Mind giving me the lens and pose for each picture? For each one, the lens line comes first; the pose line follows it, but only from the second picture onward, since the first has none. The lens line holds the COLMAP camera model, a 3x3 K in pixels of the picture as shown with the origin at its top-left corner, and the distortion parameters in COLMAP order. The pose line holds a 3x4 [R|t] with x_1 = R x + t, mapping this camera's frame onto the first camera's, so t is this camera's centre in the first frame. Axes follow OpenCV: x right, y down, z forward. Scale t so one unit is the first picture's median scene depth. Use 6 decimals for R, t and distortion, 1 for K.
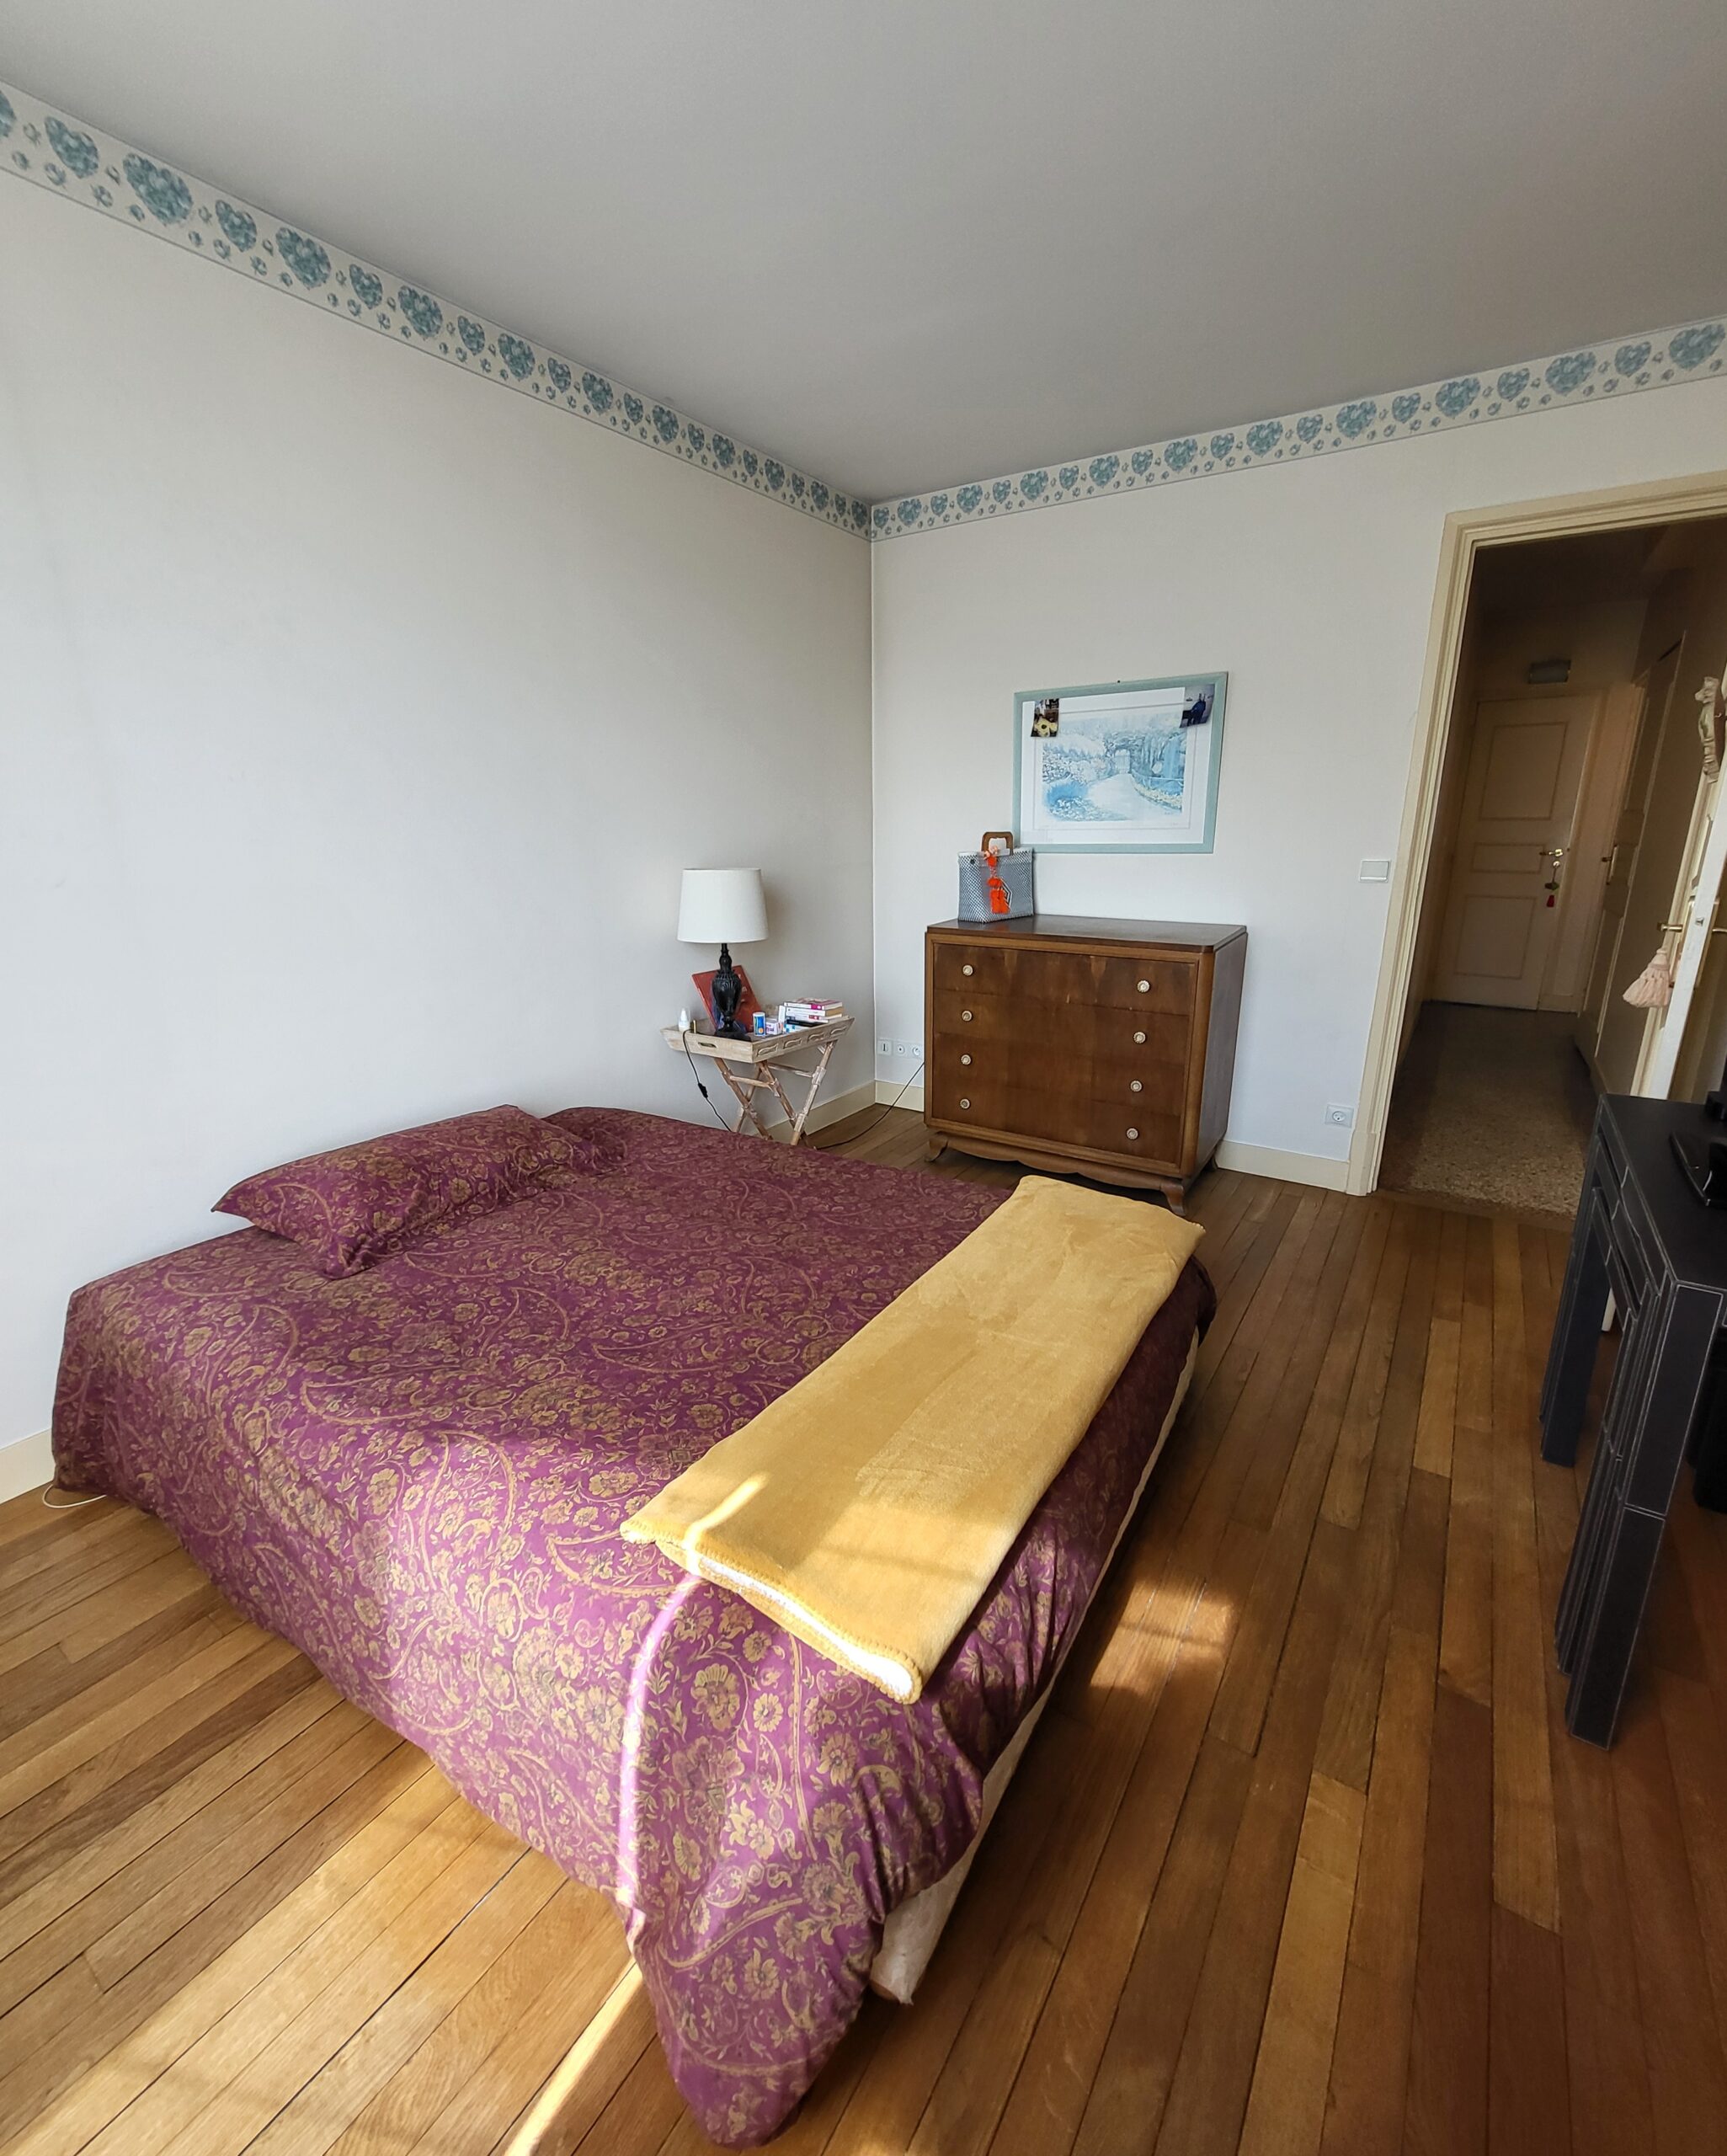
lens RADIAL K [[905.5, 0, 866.4], [0, 905.5, 1066.7], [0, 0, 1]] dist [-0.001064, 0.000140]
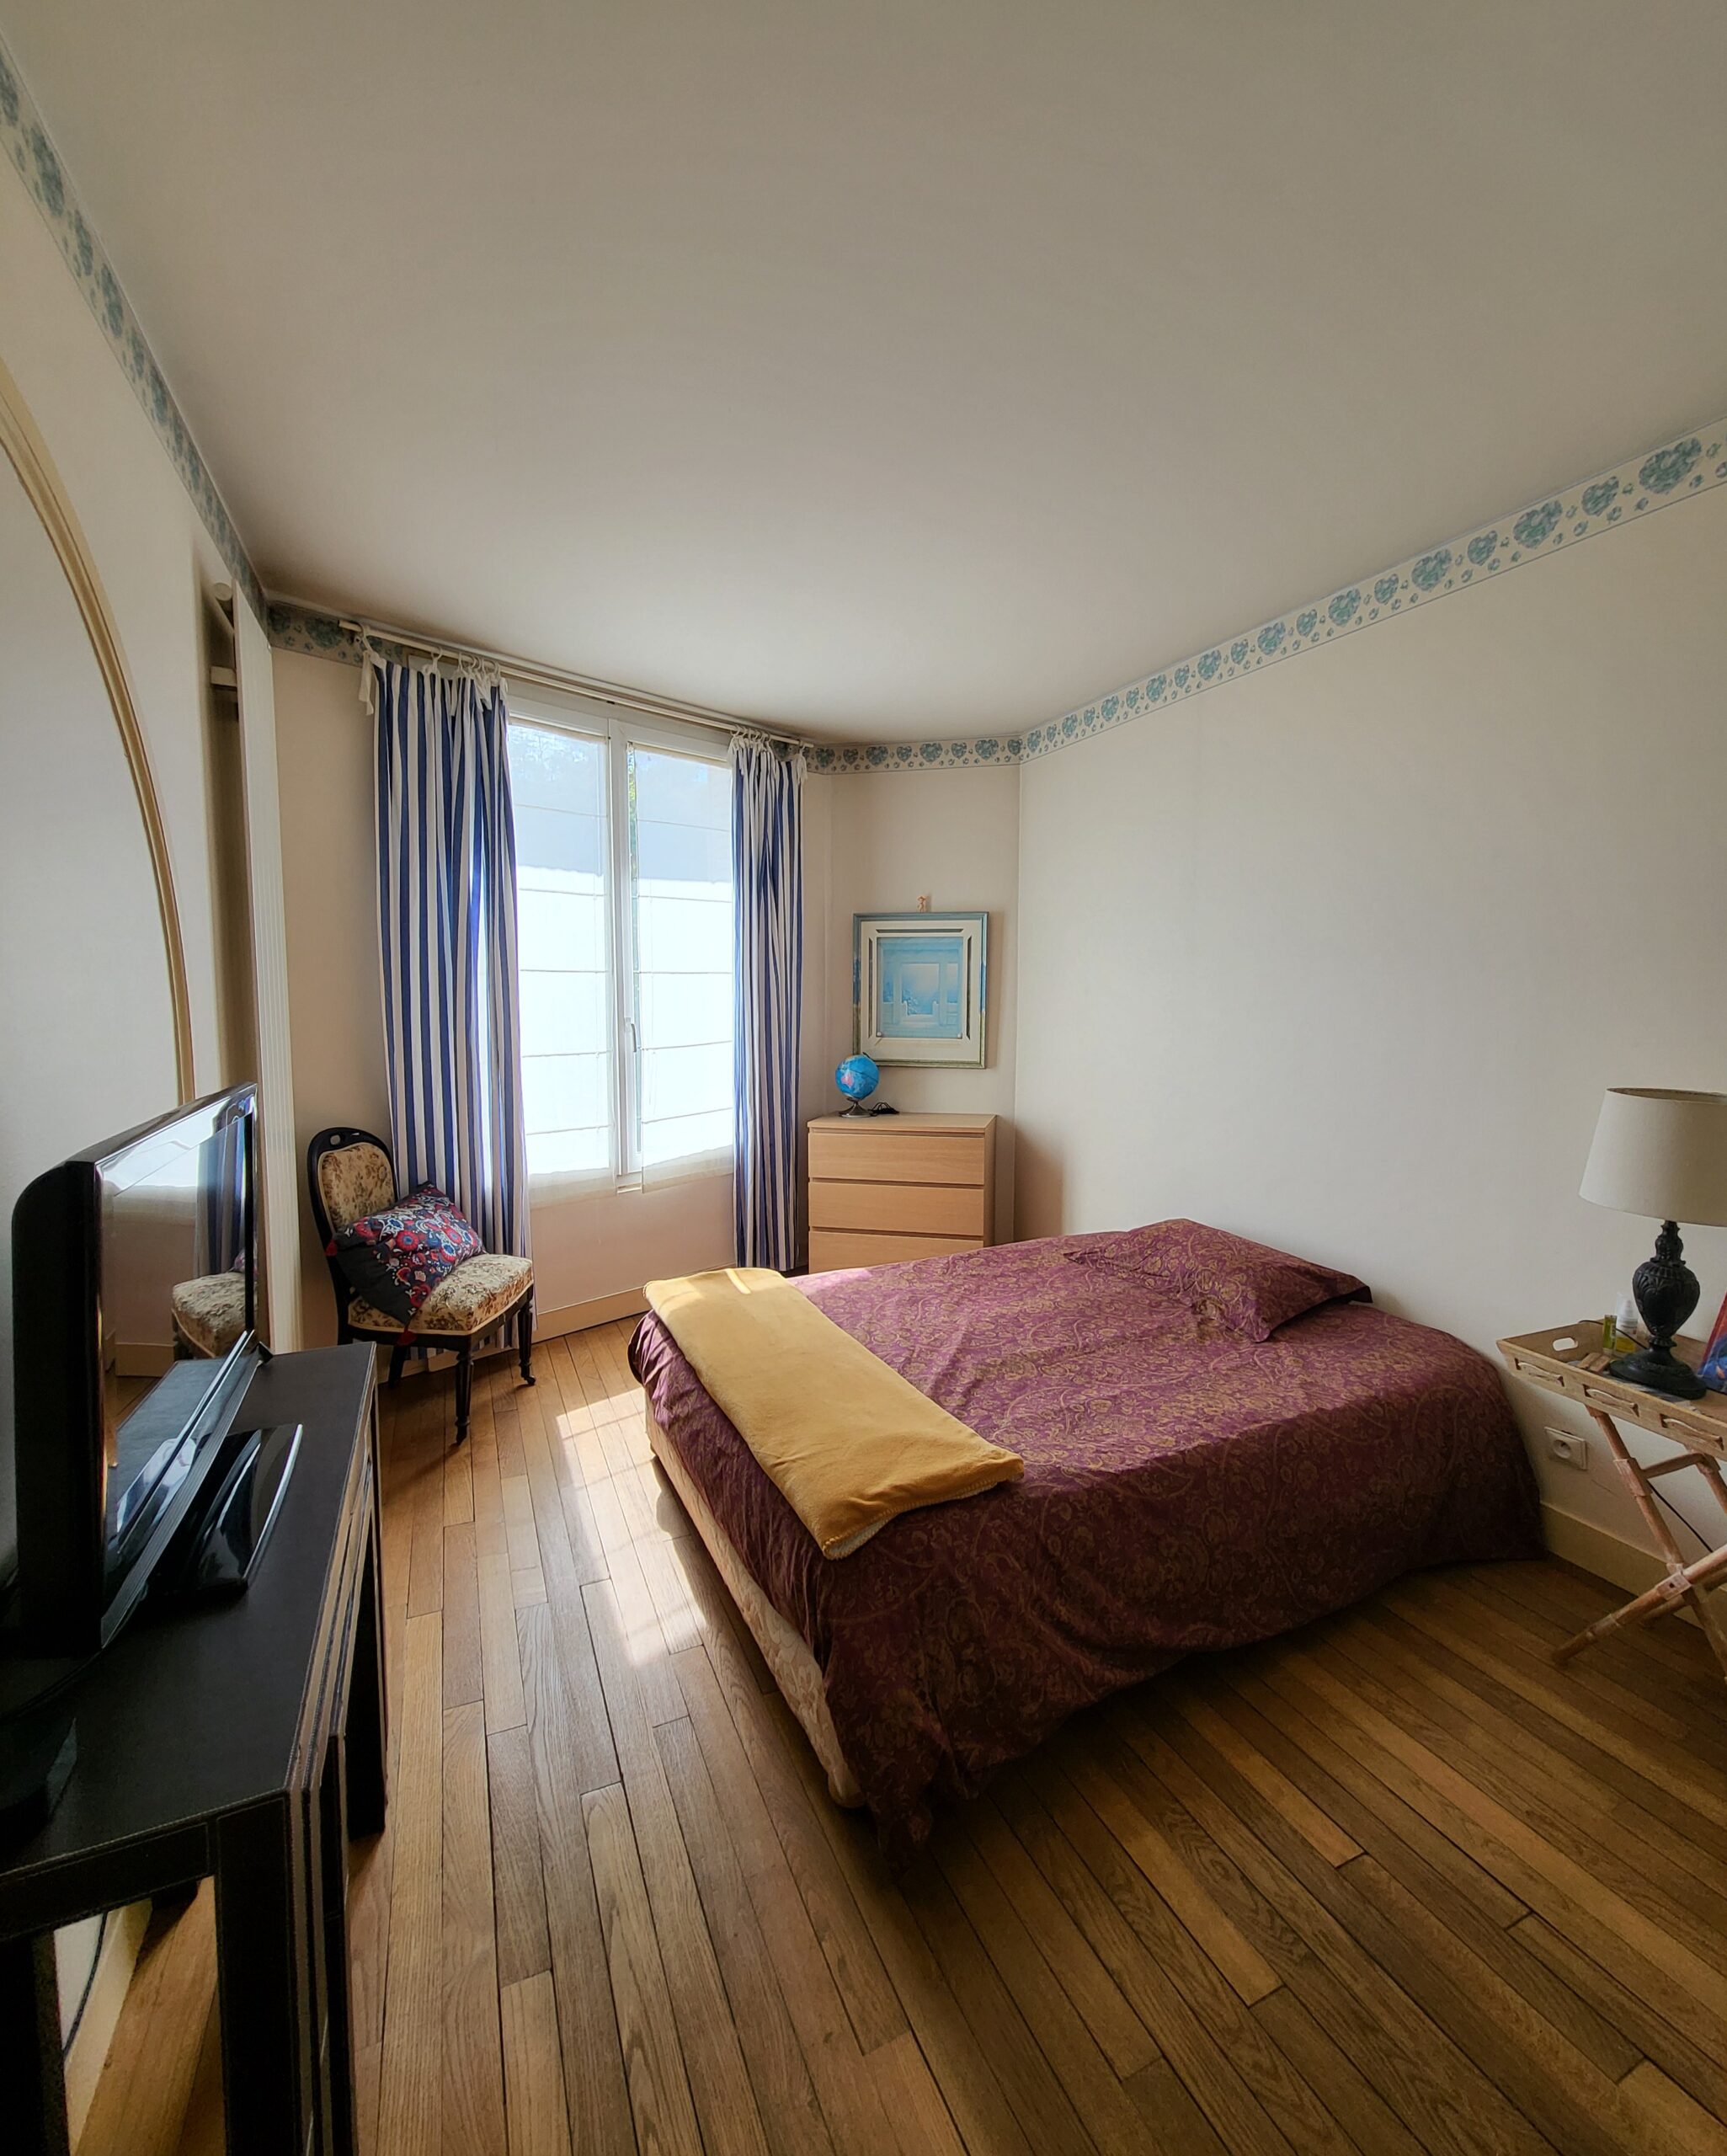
lens RADIAL K [[905.5, 0, 866.4], [0, 905.5, 1066.7], [0, 0, 1]] dist [-0.001064, 0.000140]
pose [[-0.524062, 0.051494, -0.850122, 1.104545], [-0.255309, 0.942767, 0.214492, -0.394523], [0.812512, 0.329451, -0.480922, 1.487967]]
